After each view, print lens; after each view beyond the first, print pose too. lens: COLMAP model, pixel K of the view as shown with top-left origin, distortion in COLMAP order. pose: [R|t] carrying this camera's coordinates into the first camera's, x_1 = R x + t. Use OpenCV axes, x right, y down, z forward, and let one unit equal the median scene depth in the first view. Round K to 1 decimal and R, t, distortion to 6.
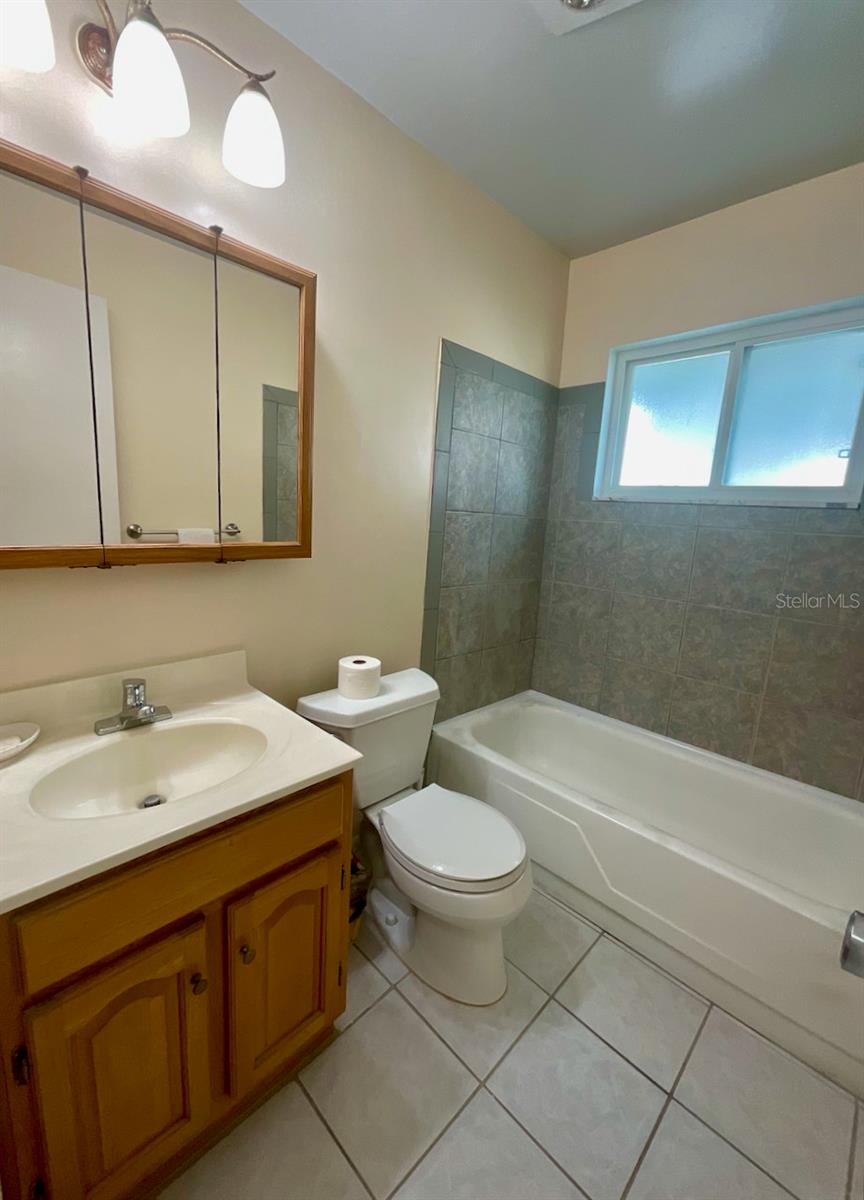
lens RADIAL K [[506.4, 0, 432.0], [0, 506.4, 600.0], [0, 0, 1]] dist [-0.001319, -0.000036]
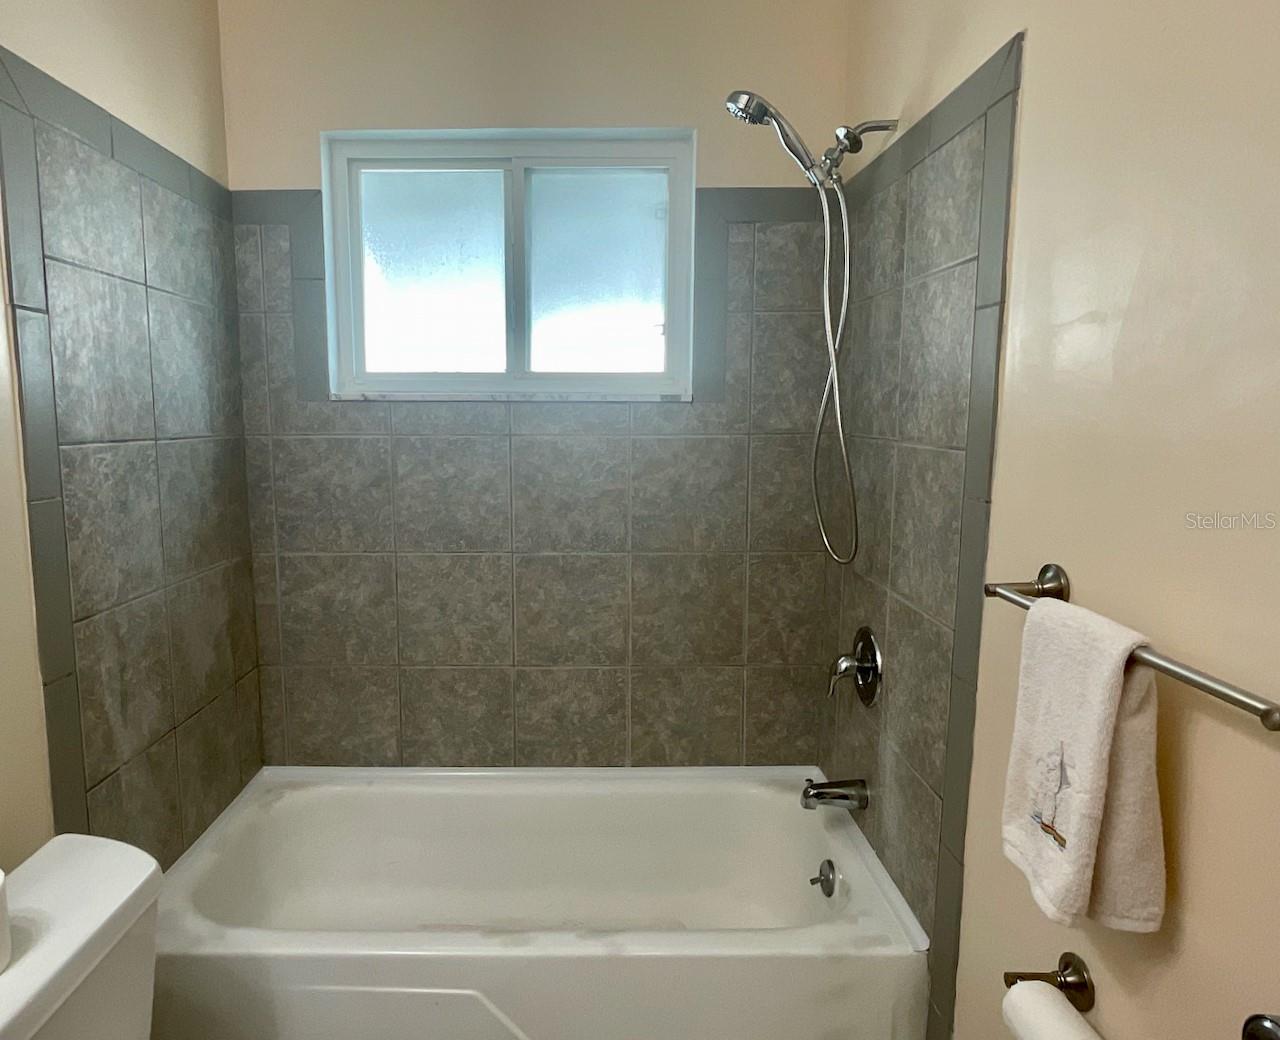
lens RADIAL K [[827.2, 0, 640.0], [0, 827.2, 520.0], [0, 0, 1]] dist [0.003198, -0.001719]
pose [[0.701770, -0.142905, 0.697923, -0.108599], [0.158427, 0.986448, 0.042683, -0.056469], [-0.694564, 0.080616, 0.714900, 0.134586]]
